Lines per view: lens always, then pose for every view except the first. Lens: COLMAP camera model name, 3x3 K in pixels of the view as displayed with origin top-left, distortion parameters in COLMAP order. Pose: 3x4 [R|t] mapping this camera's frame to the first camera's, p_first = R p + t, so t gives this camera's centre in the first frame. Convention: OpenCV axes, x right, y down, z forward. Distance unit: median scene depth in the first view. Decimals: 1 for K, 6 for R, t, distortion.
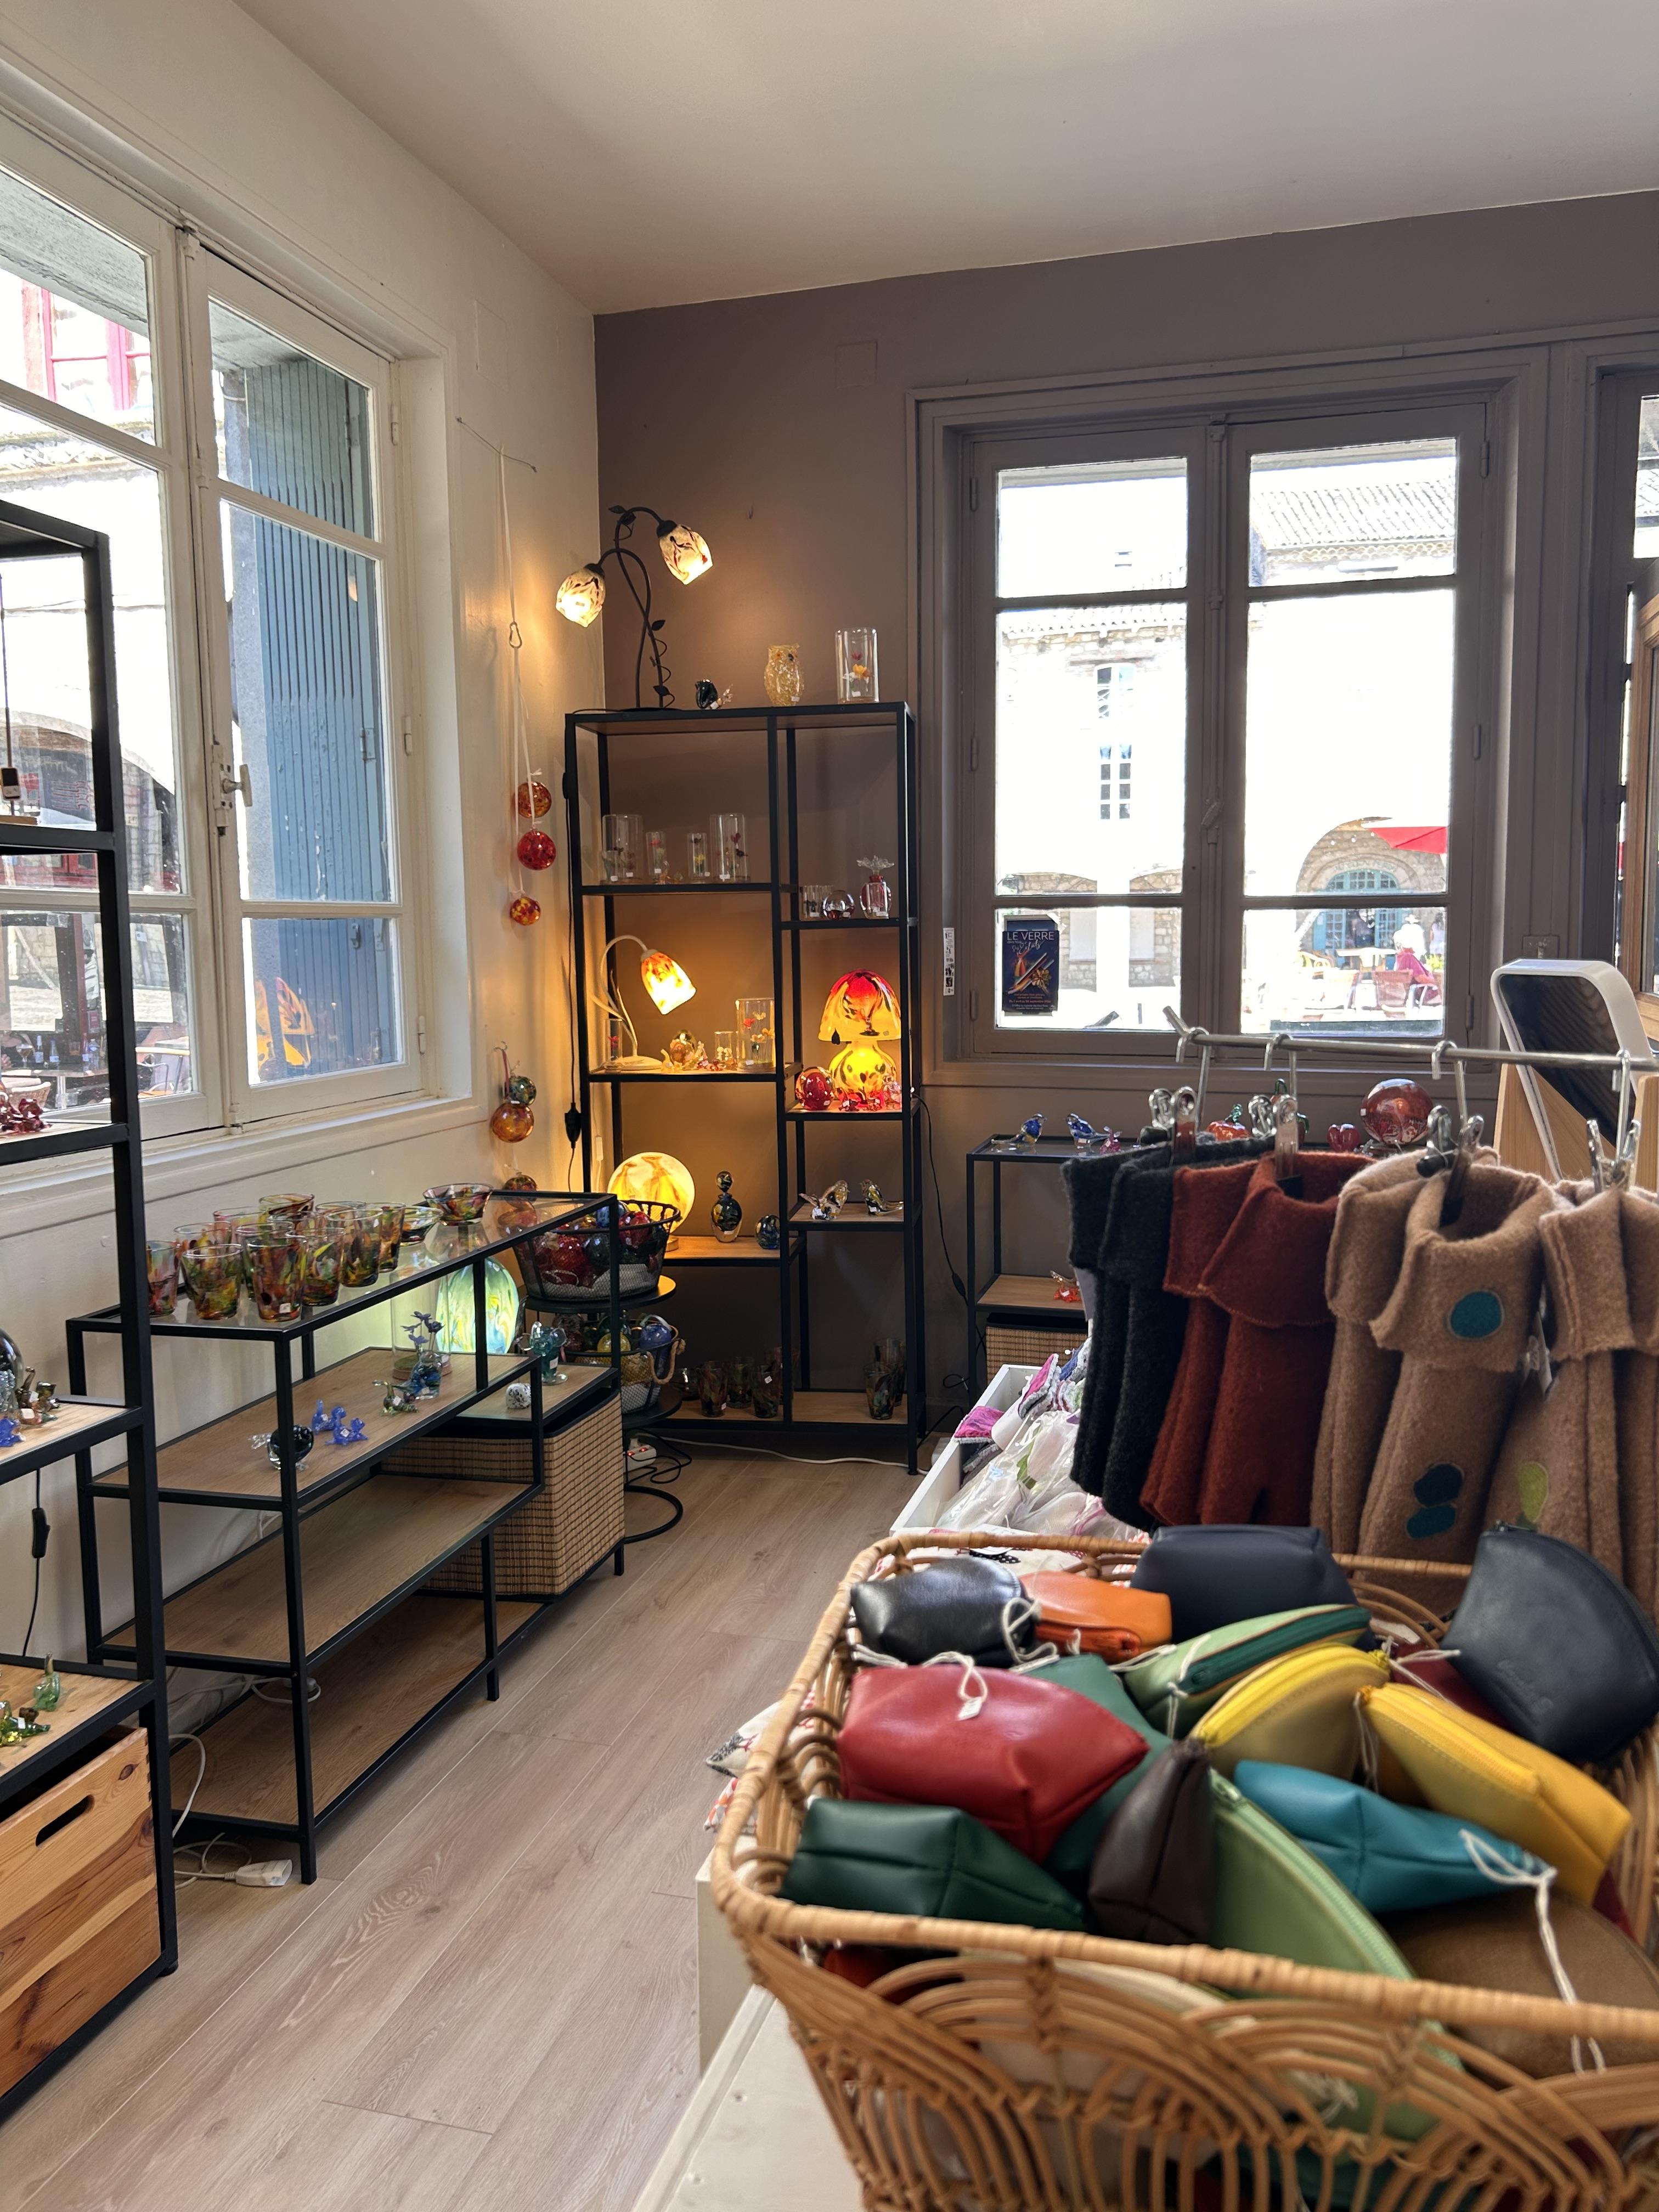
lens RADIAL K [[1672.6, 0, 843.0], [0, 1672.6, 1116.0], [0, 0, 1]] dist [0.040195, -0.032273]
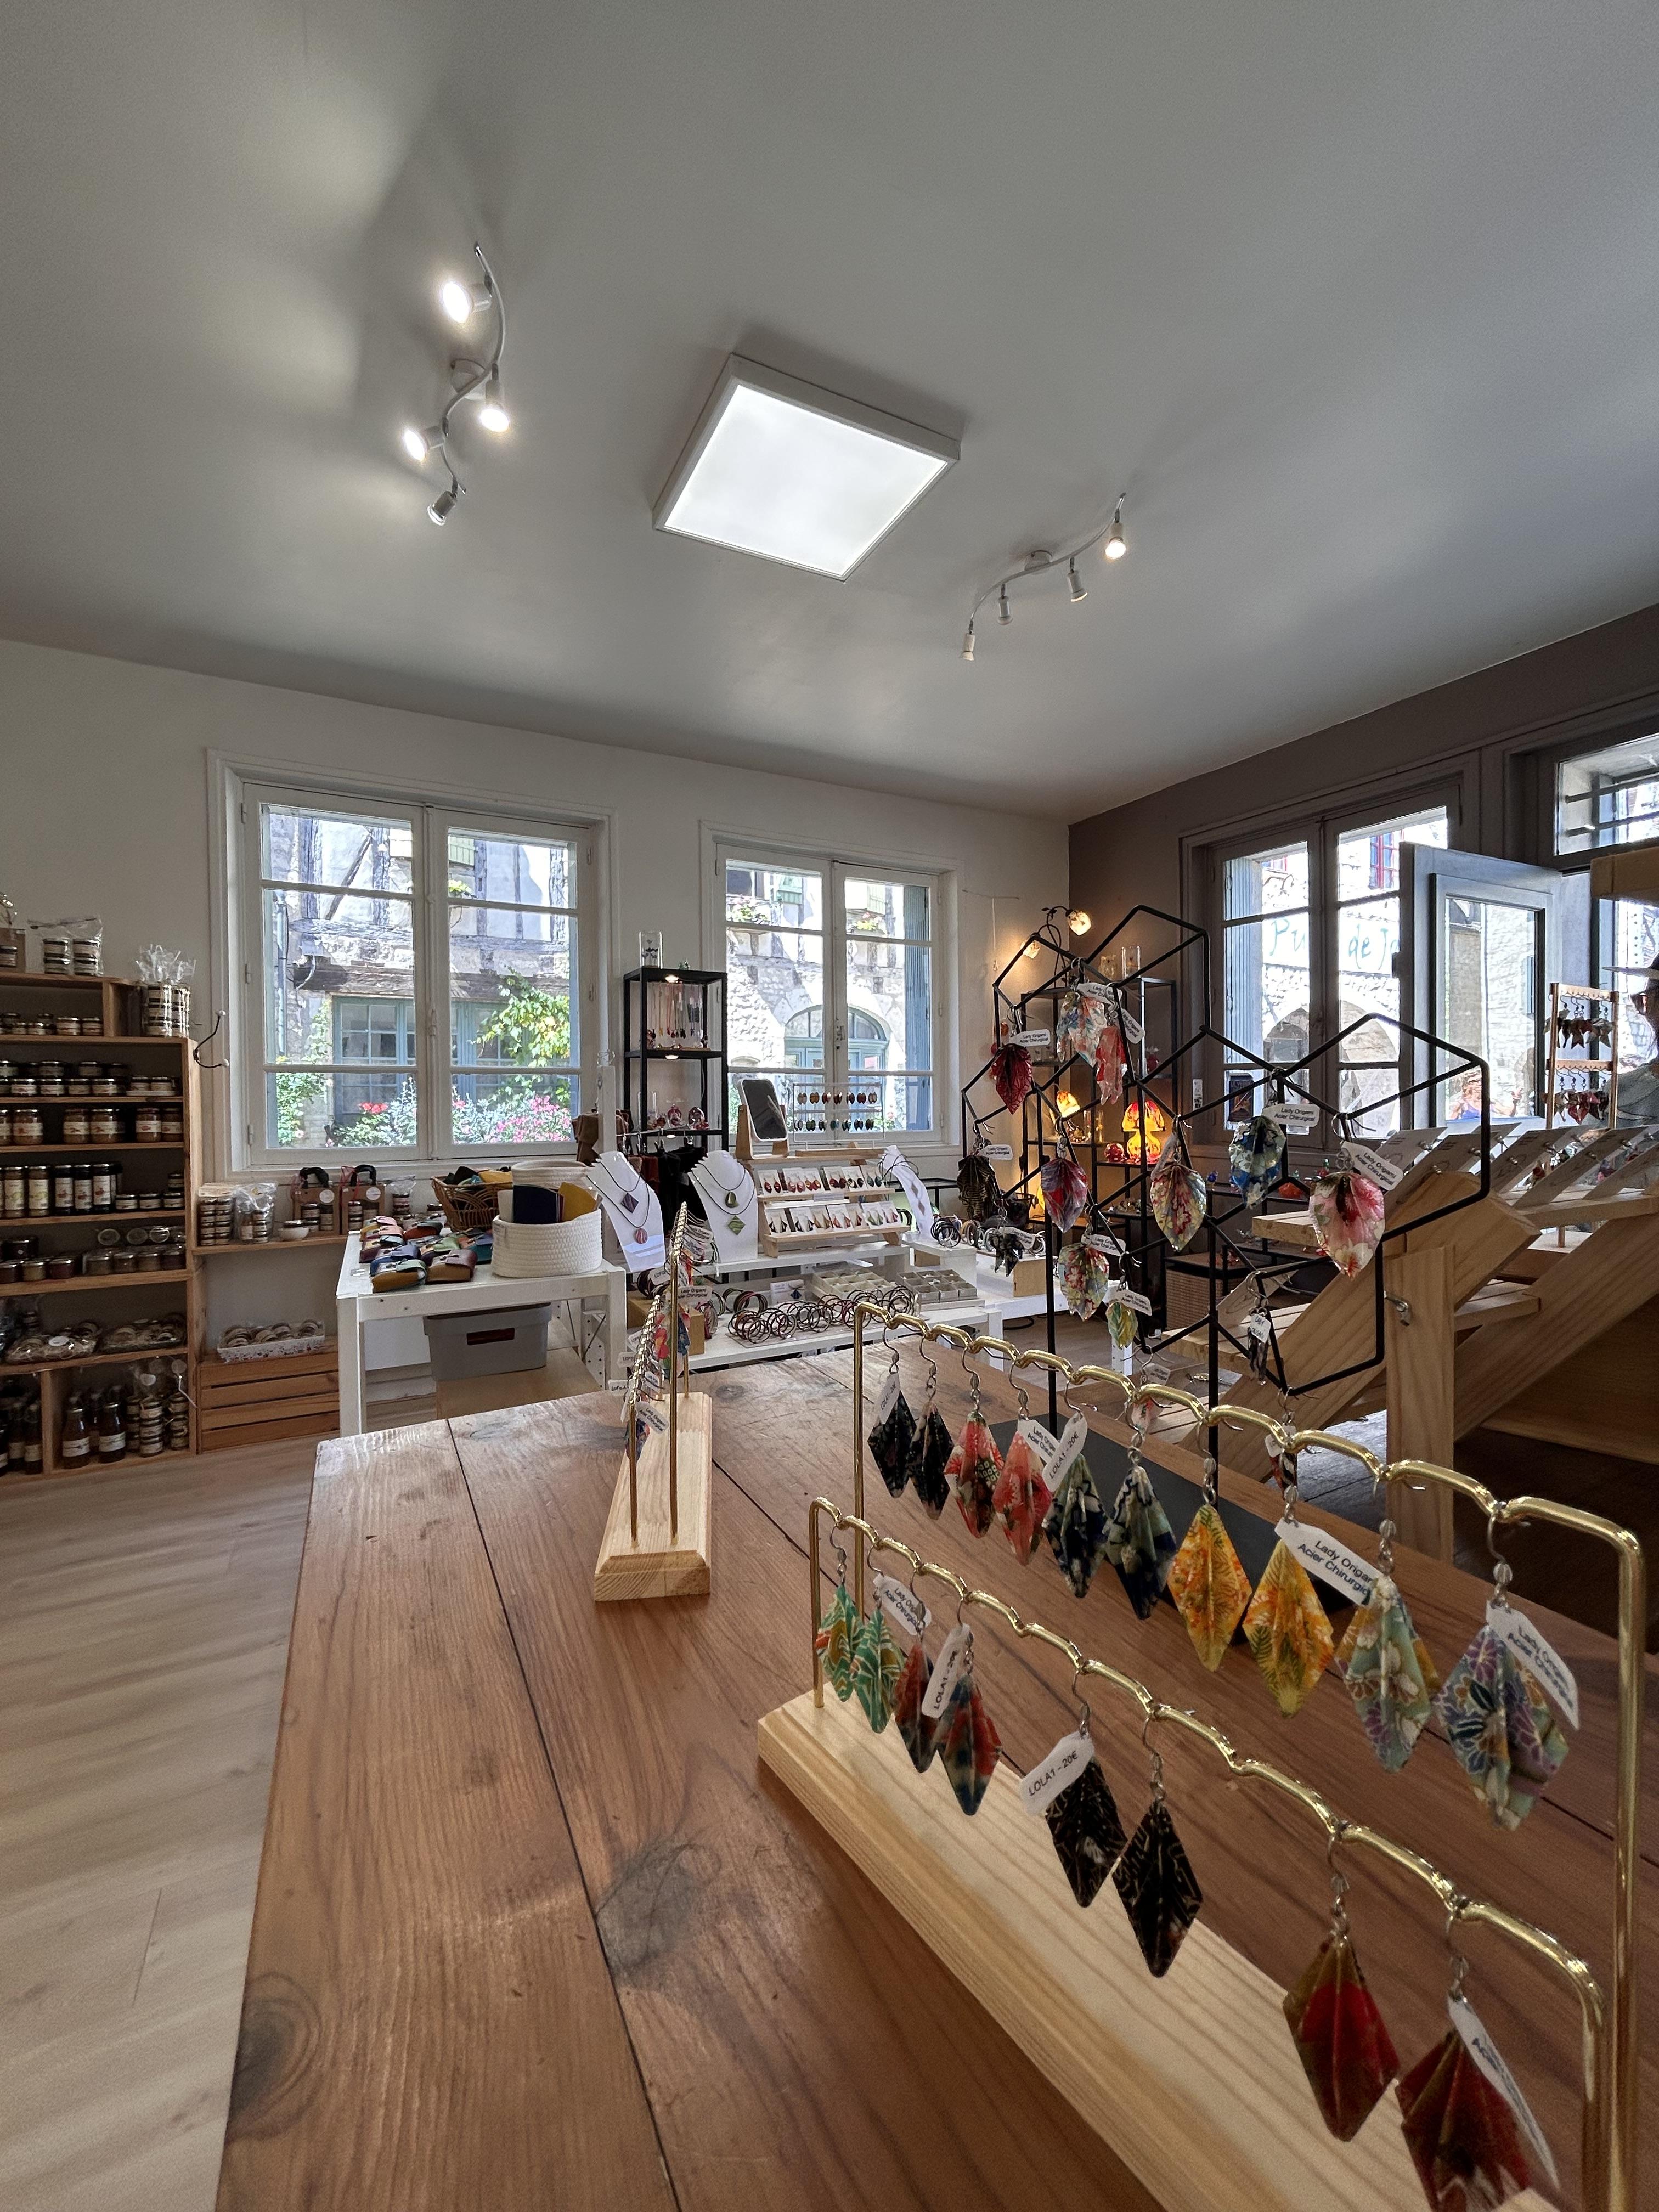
lens RADIAL K [[888.3, 0, 830.6], [0, 888.3, 1101.7], [0, 0, 1]] dist [0.002491, 0.000138]
pose [[0.673807, 0.022302, -0.738571, 0.594210], [-0.083215, 0.995476, -0.045858, 0.000865], [0.734207, 0.092359, 0.672615, -0.064463]]
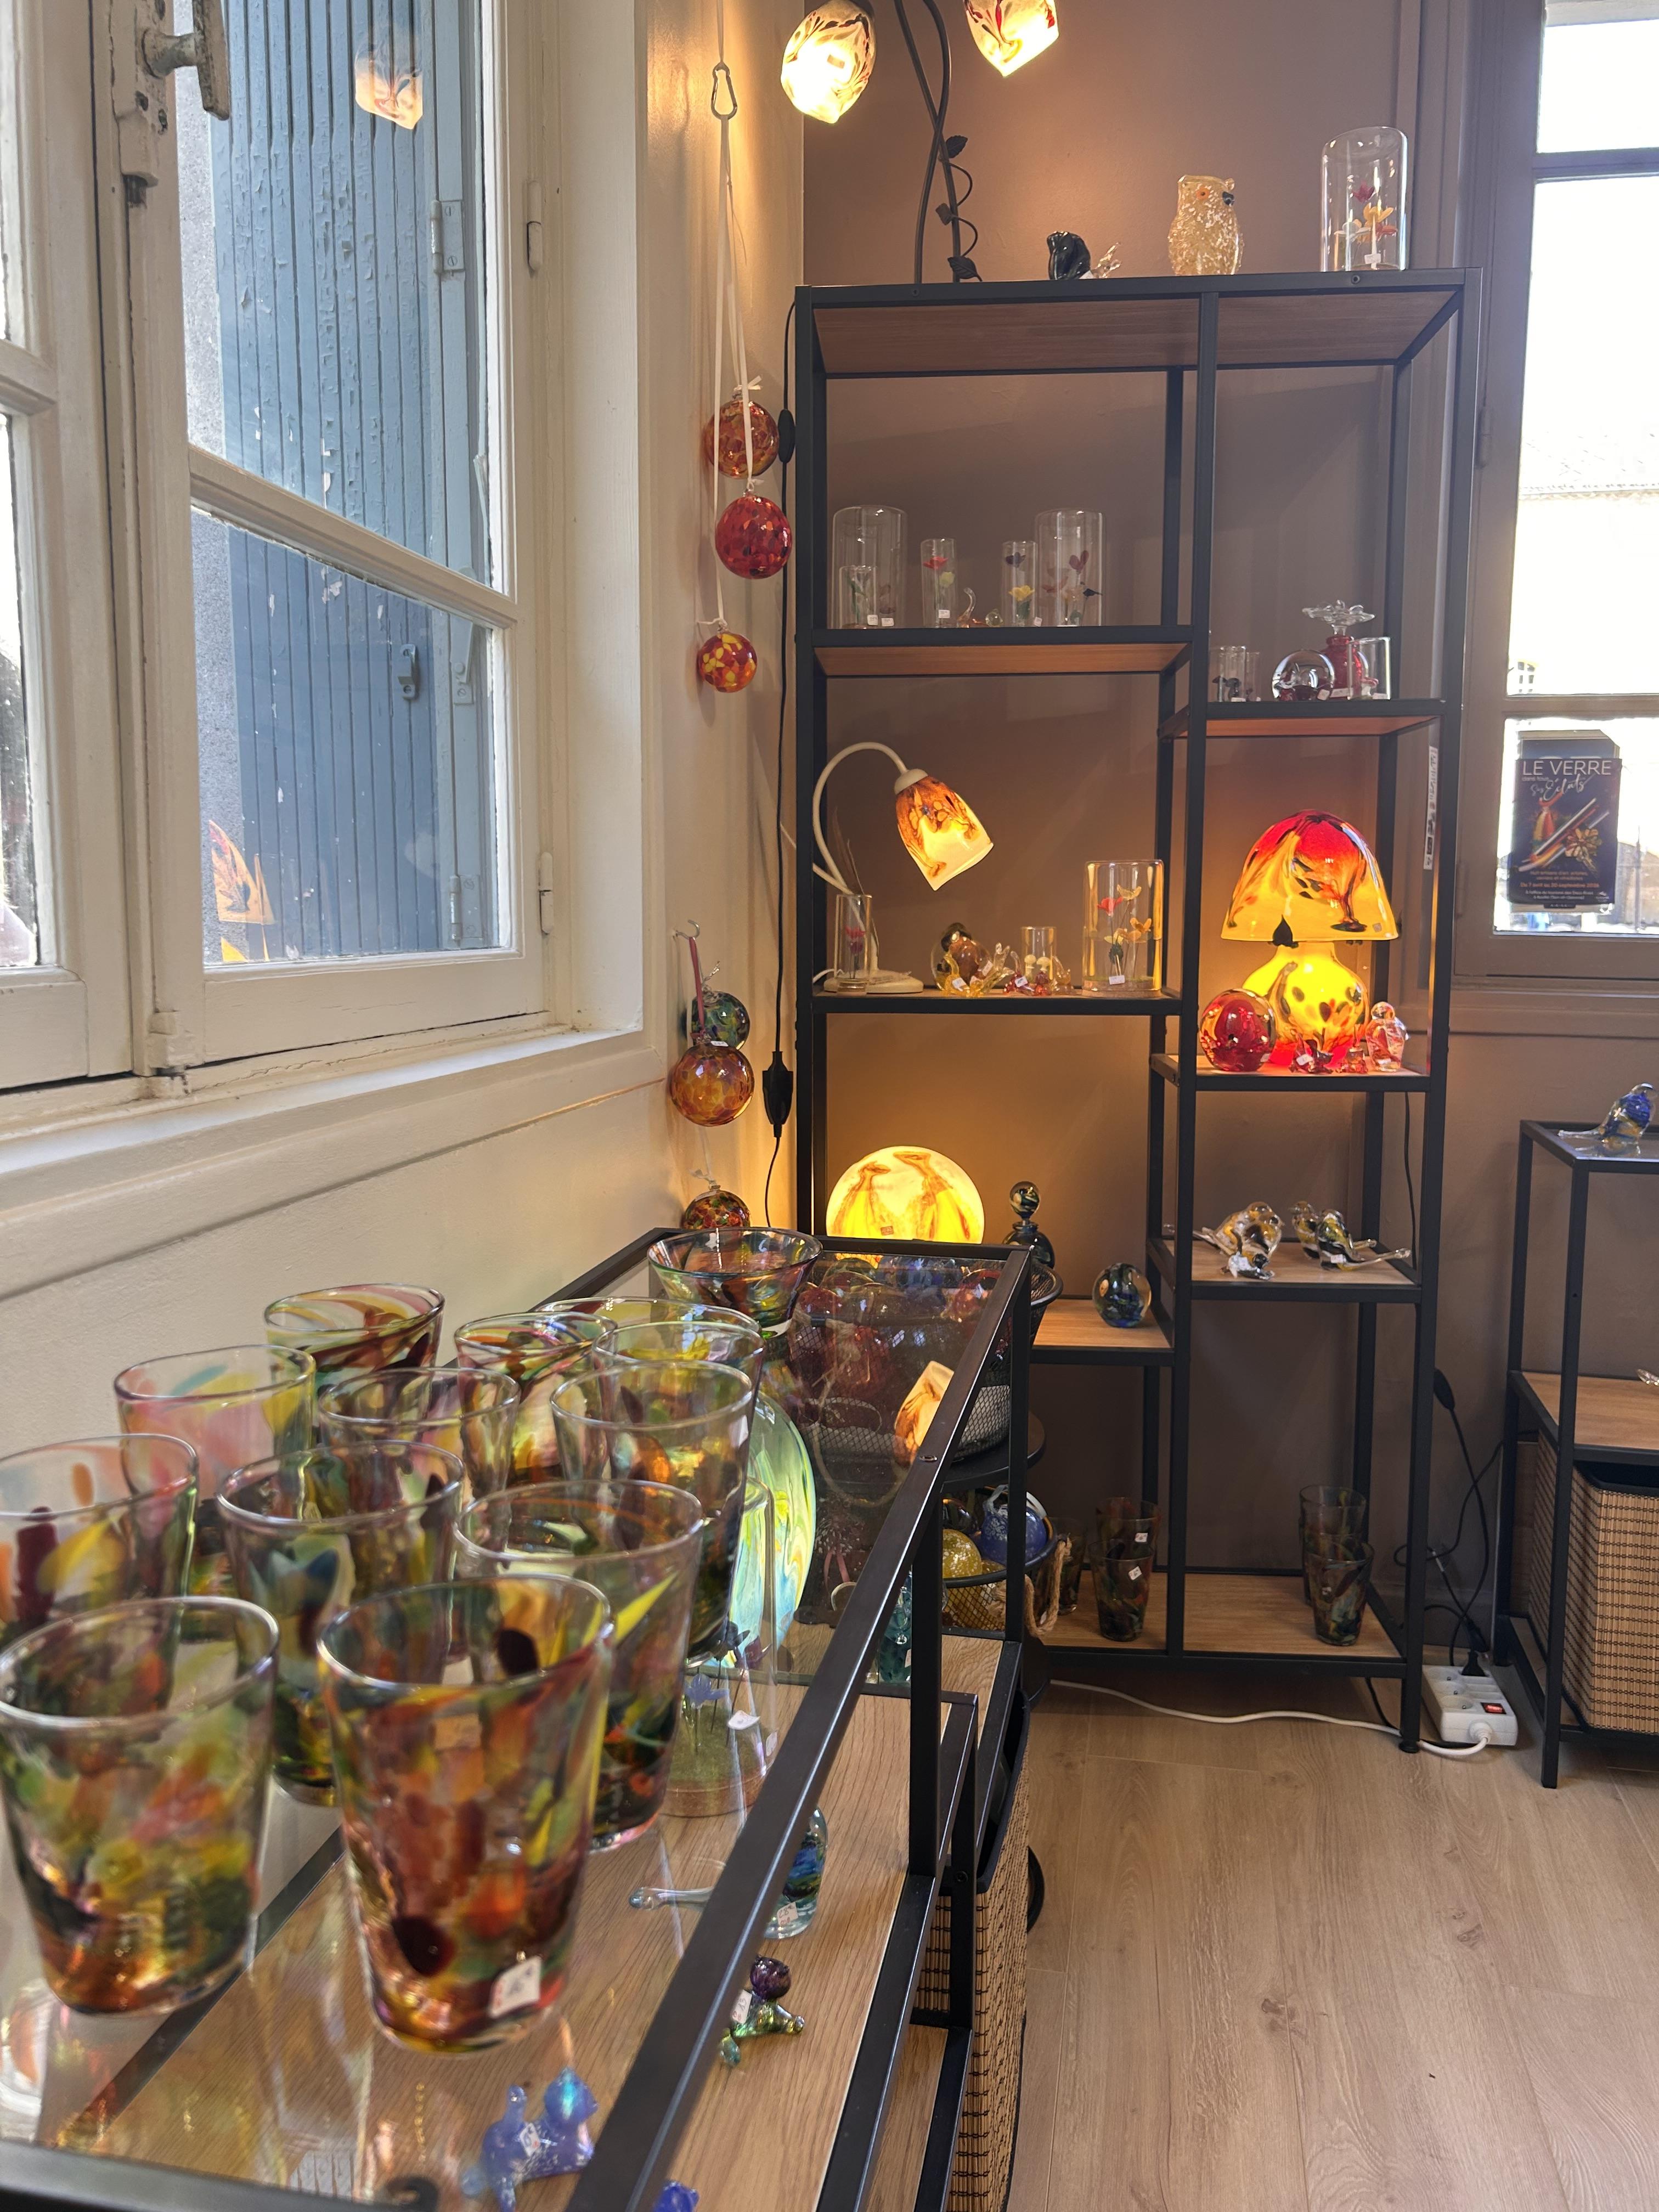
lens RADIAL K [[1672.6, 0, 817.8], [0, 1672.6, 1093.6], [0, 0, 1]] dist [0.040195, -0.032273]
pose [[0.997910, 0.011833, 0.063527, -0.184263], [-0.011659, 0.999927, -0.003102, 0.006983], [-0.063559, 0.002355, 0.997975, 0.477487]]
